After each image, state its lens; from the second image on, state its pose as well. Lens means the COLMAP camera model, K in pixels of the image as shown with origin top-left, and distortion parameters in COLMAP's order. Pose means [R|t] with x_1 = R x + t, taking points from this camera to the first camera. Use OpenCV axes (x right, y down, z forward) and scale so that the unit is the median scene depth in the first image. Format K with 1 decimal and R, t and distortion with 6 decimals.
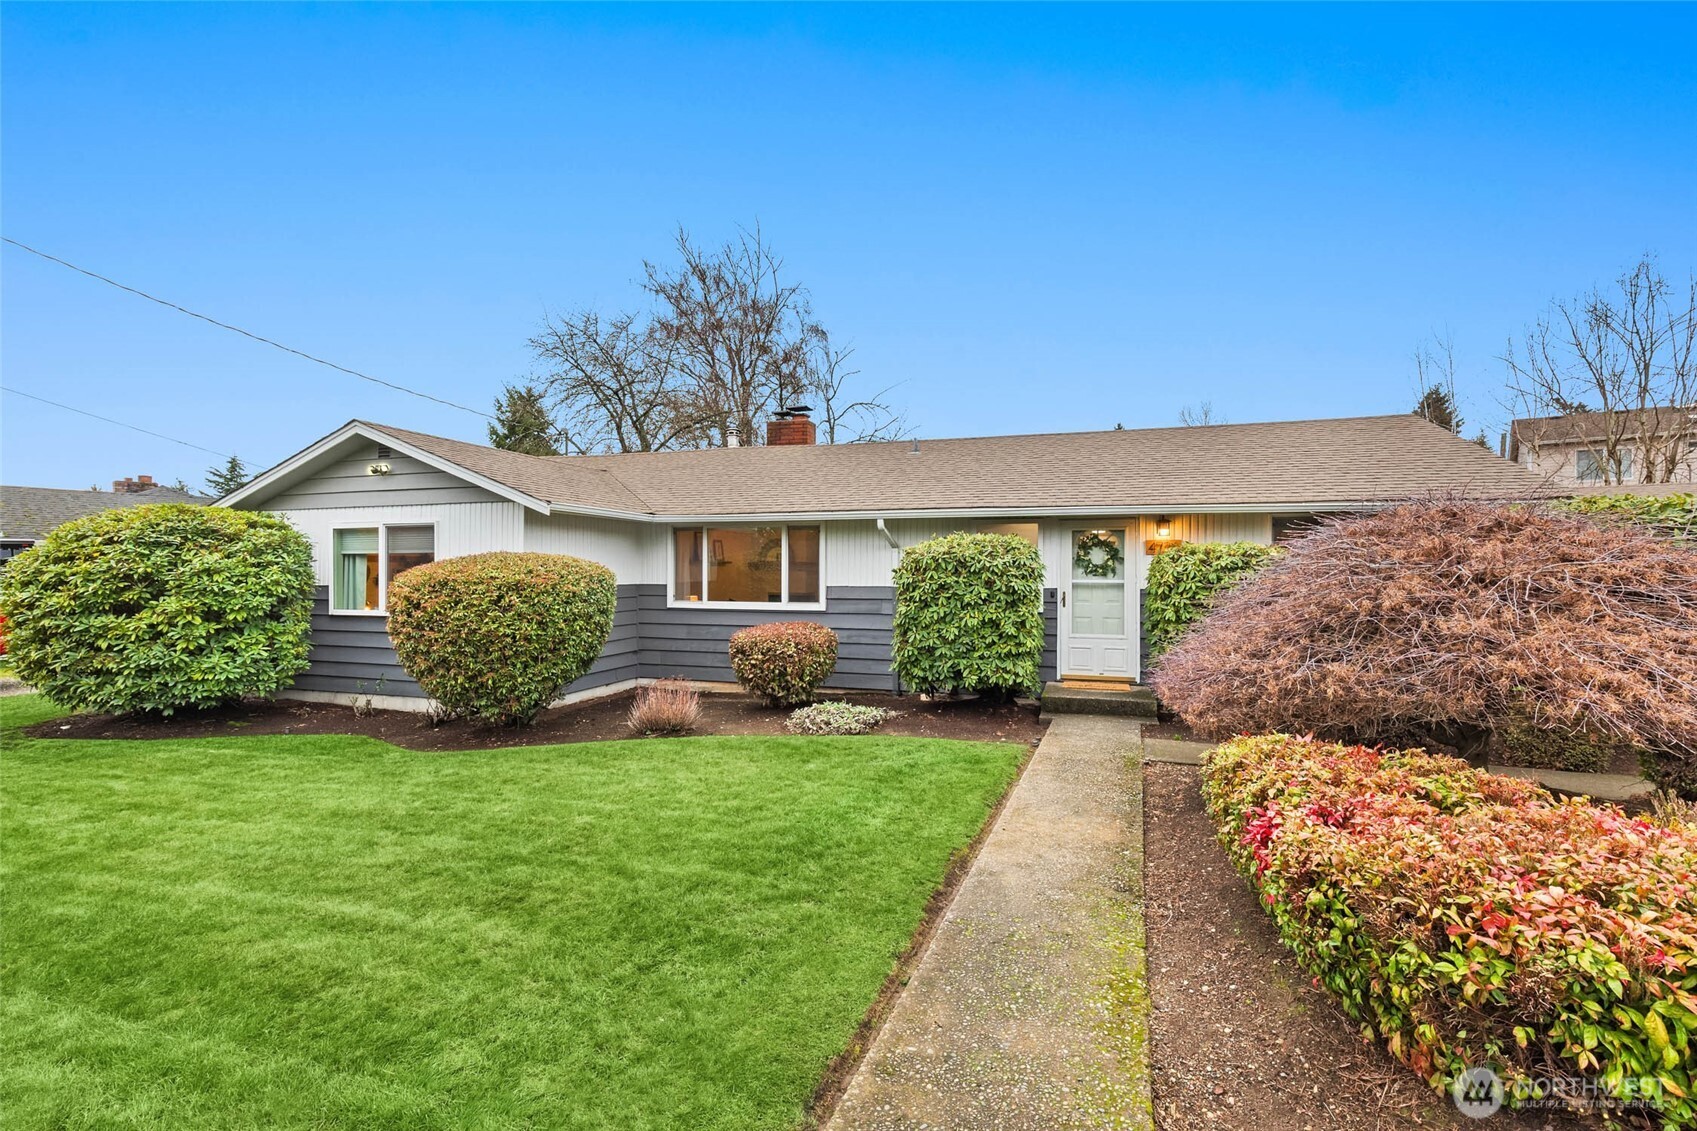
lens RADIAL K [[821.2, 0, 837.2], [0, 821.2, 567.7], [0, 0, 1]] dist [0.010373, -0.000258]
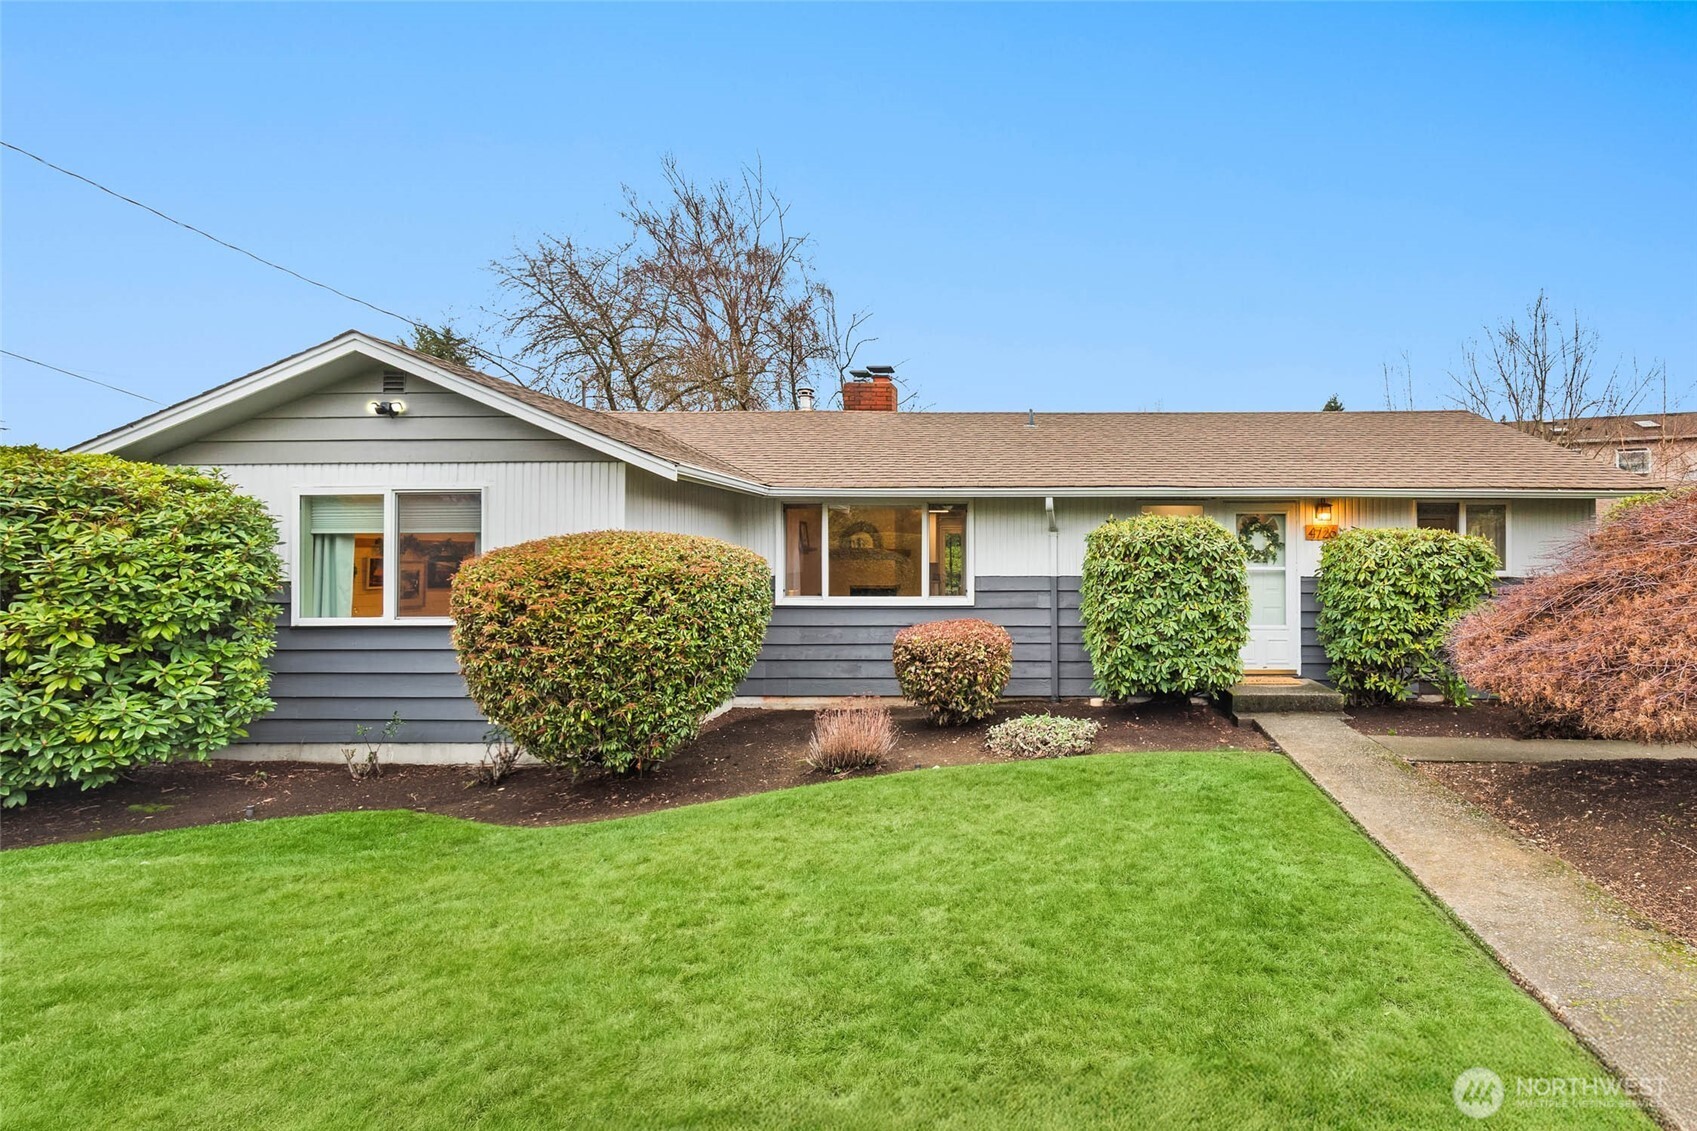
lens RADIAL K [[821.2, 0, 897.7], [0, 821.2, 551.0], [0, 0, 1]] dist [0.010373, -0.000258]
pose [[0.954129, 0.000842, 0.299395, -0.380593], [0.003292, 0.999906, -0.013302, 0.008419], [-0.299378, 0.013677, 0.954036, 0.245534]]
